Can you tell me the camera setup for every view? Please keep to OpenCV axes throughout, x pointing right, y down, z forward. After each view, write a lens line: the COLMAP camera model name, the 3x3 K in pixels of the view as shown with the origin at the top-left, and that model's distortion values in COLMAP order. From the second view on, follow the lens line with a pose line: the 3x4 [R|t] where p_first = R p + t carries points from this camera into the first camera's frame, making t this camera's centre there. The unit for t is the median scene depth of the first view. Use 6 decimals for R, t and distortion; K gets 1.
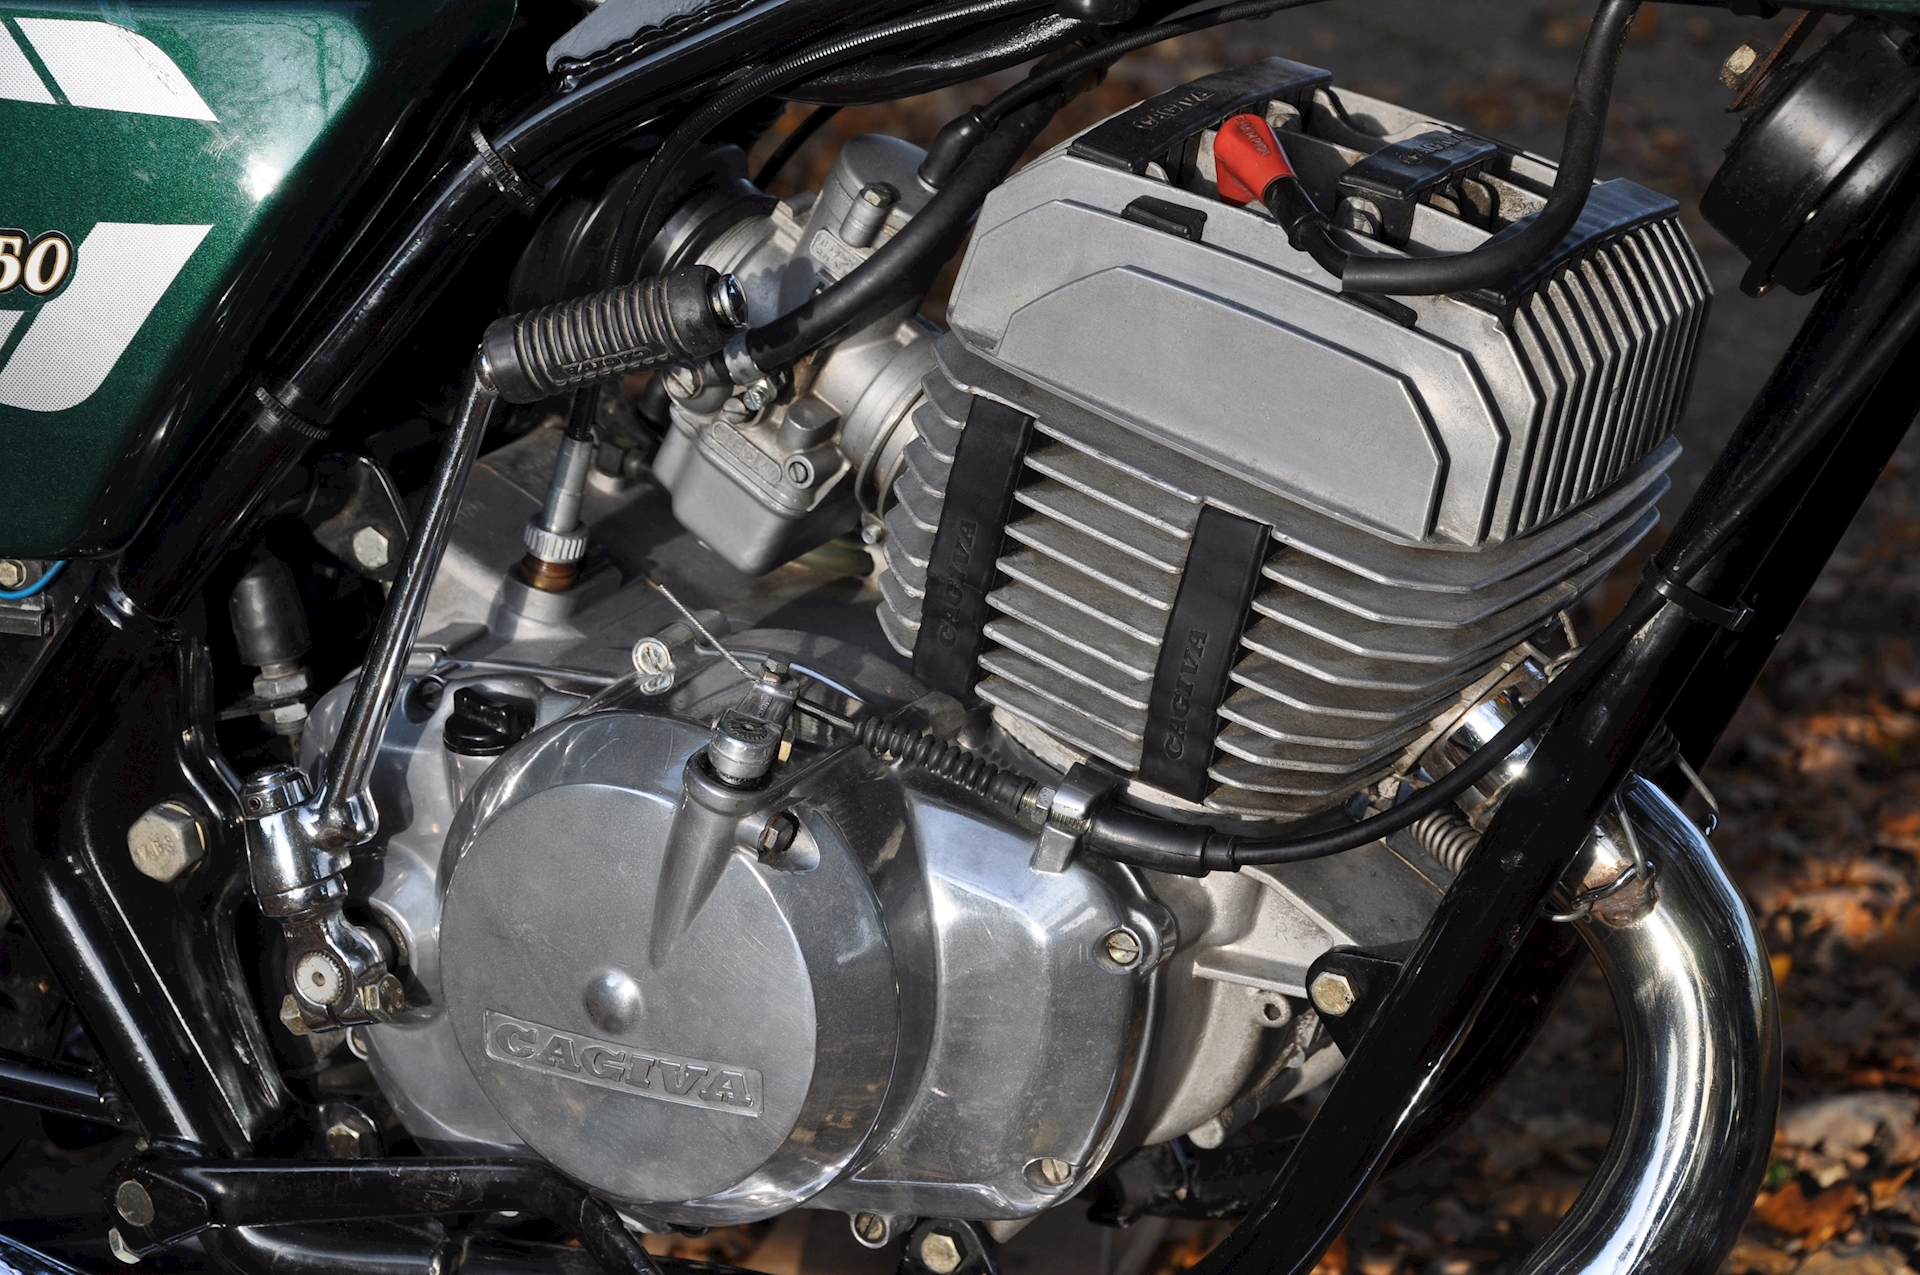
lens RADIAL K [[4893.7, 0, 960.0], [0, 4893.7, 637.5], [0, 0, 1]] dist [0.358087, 5.188815]
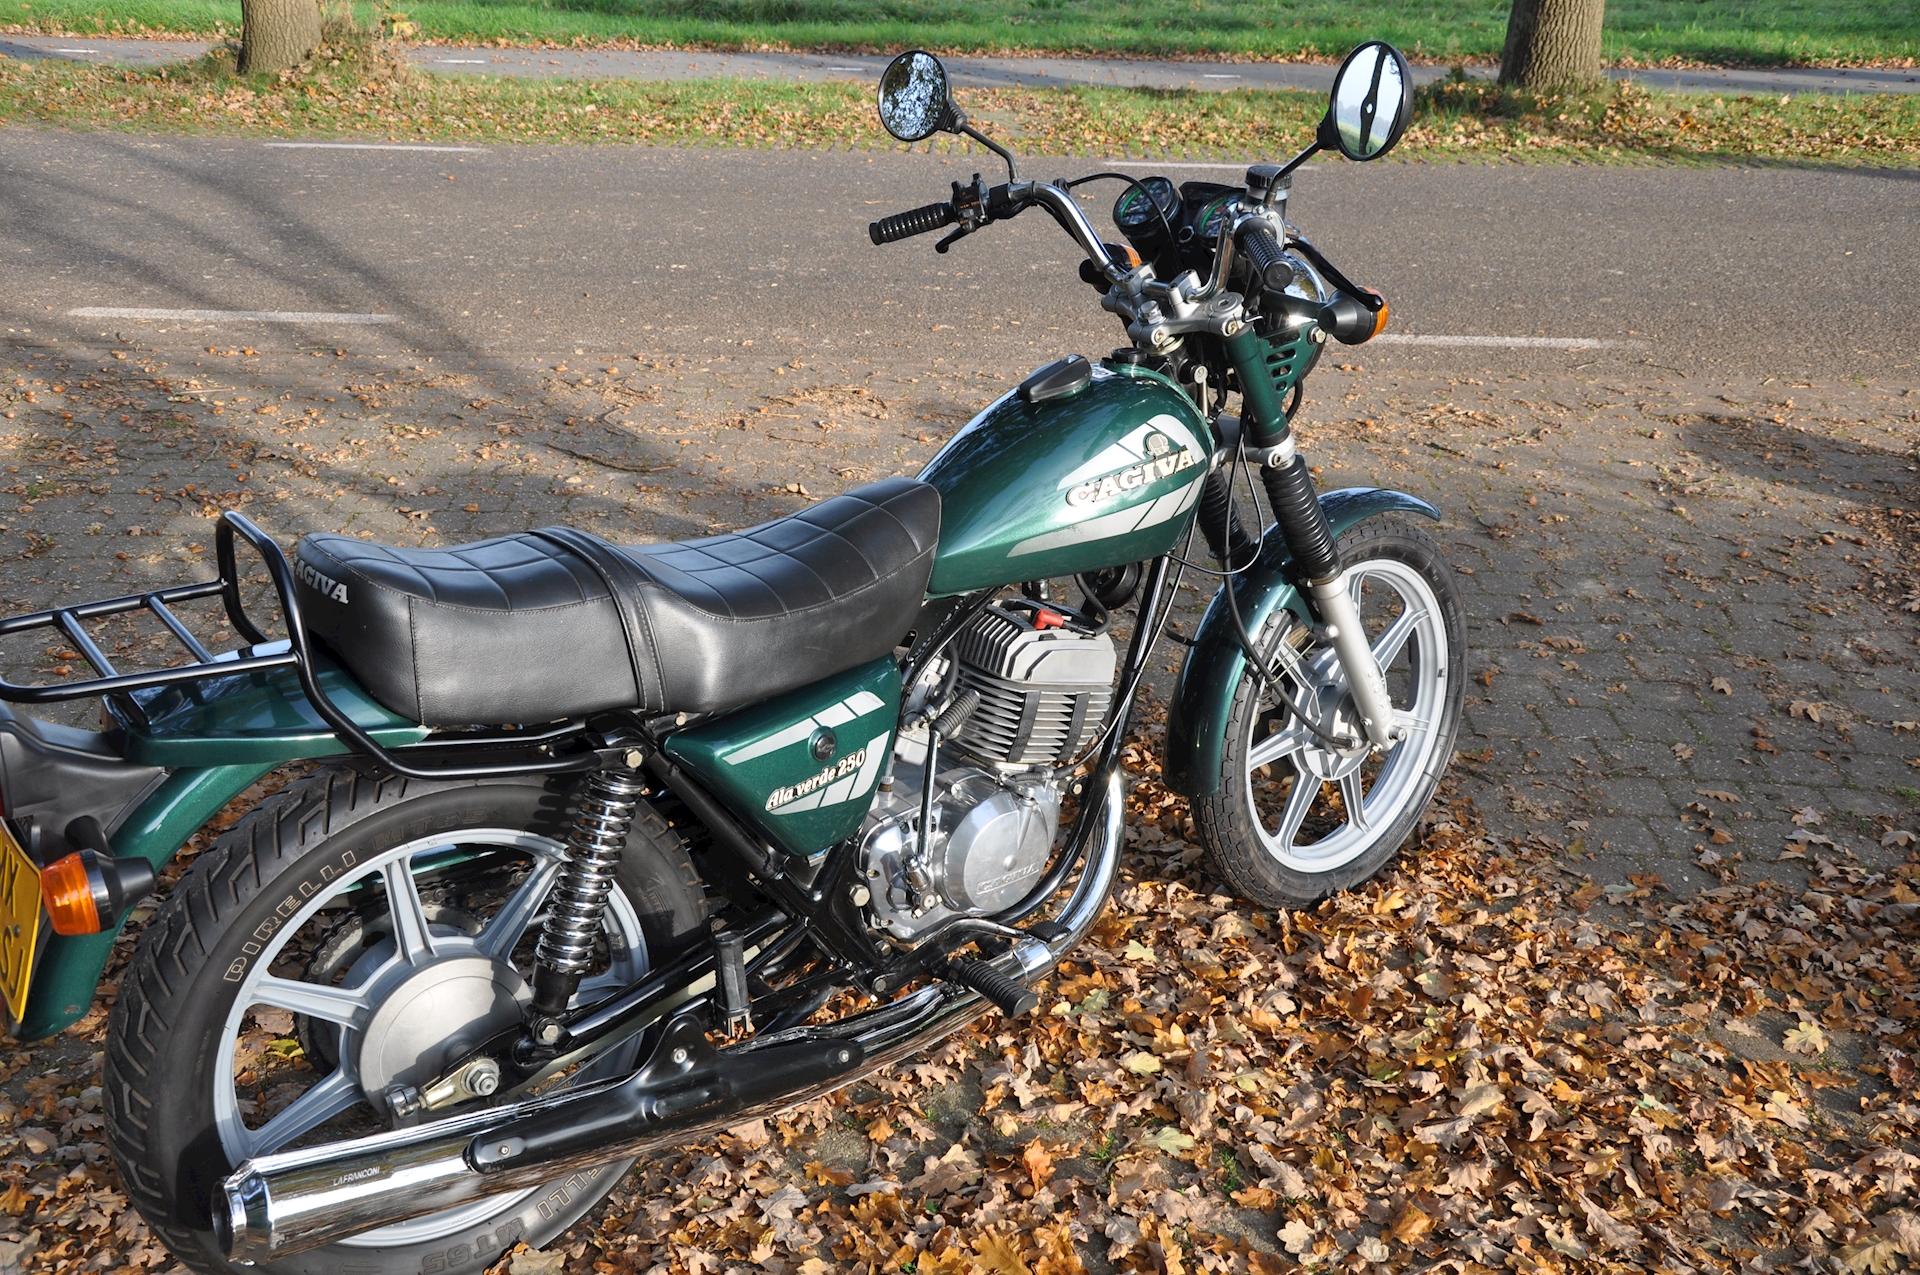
lens RADIAL K [[1888.5, 0, 960.0], [0, 1888.5, 637.5], [0, 0, 1]] dist [-0.069940, 0.268898]
pose [[0.433416, -0.343203, 0.833284, -1.294460], [0.295893, 0.927578, 0.228137, -0.457692], [-0.851233, 0.147684, 0.503578, 0.209070]]
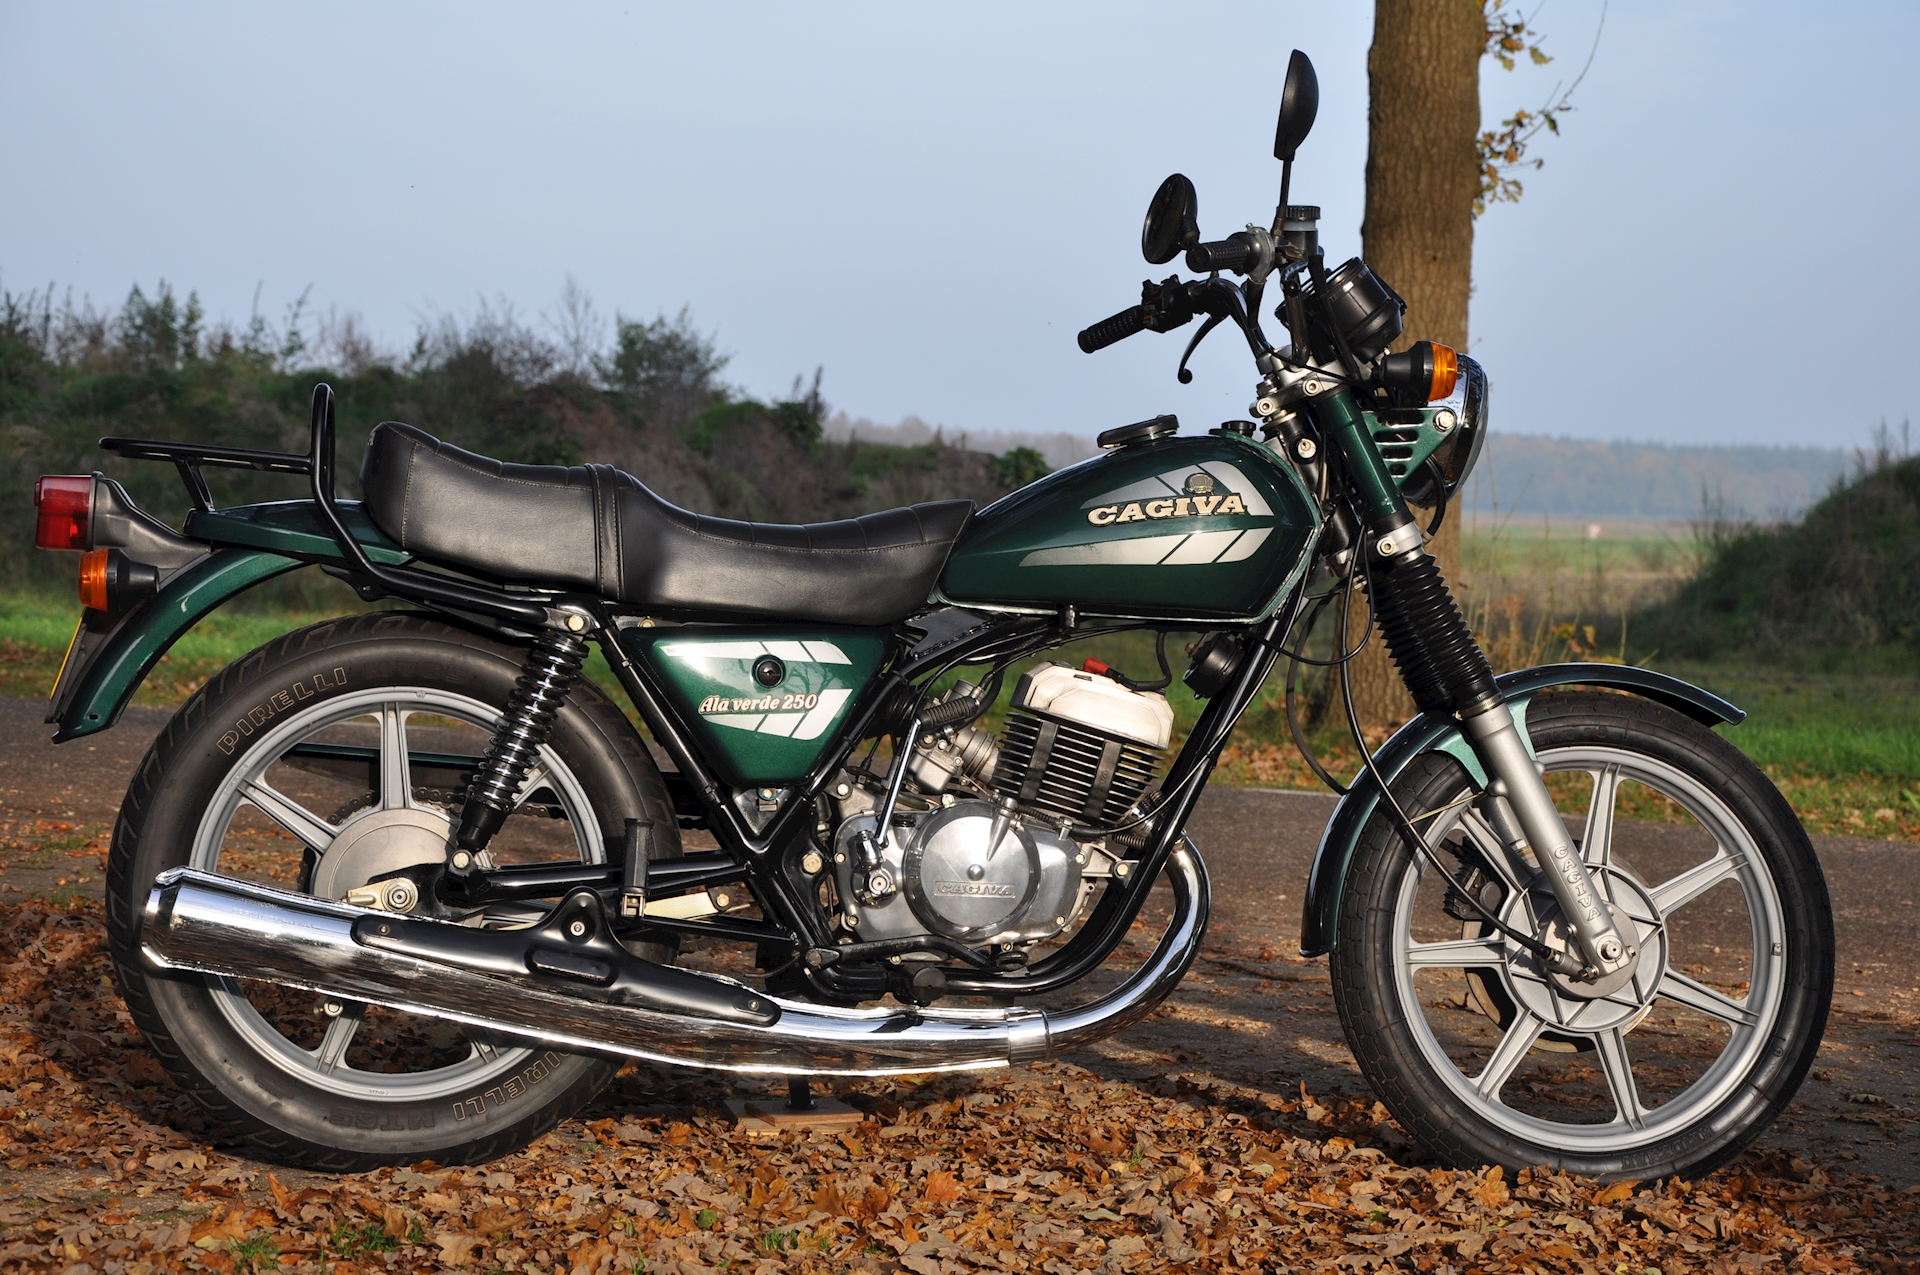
lens RADIAL K [[4672.6, 0, 960.0], [0, 4672.6, 637.5], [0, 0, 1]] dist [0.595034, 0.209724]
pose [[0.831464, 0.030606, 0.554735, -2.130850], [0.144438, 0.952240, -0.269029, 0.886930], [-0.536475, 0.303813, 0.787333, -1.984543]]
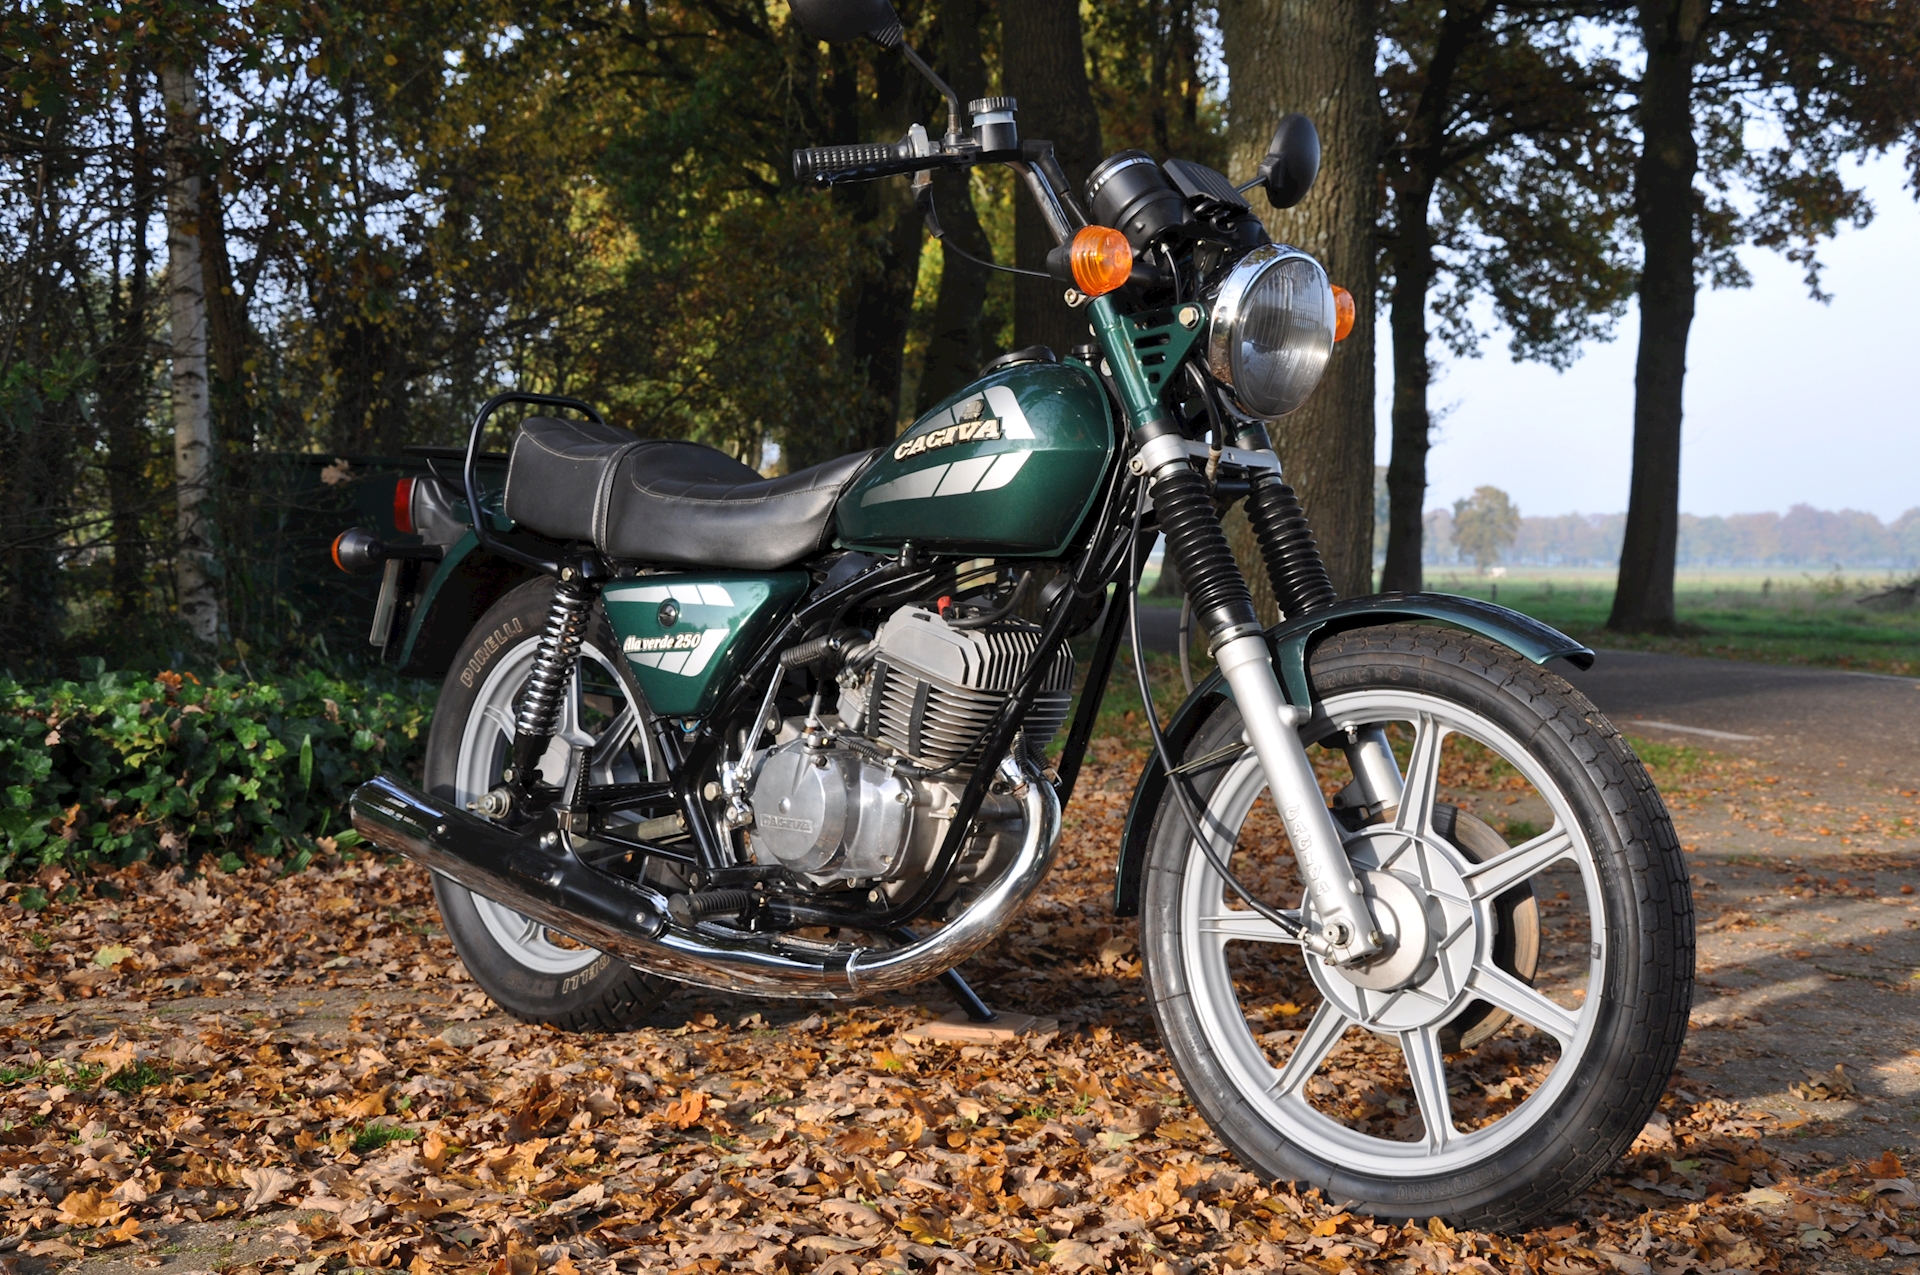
lens RADIAL K [[2365.9, 0, 960.0], [0, 2365.9, 637.5], [0, 0, 1]] dist [0.002058, 0.538002]
pose [[0.952424, 0.028692, -0.303422, 0.640817], [-0.123689, 0.946274, -0.298773, 0.495638], [0.278548, 0.322089, 0.904804, -0.759264]]
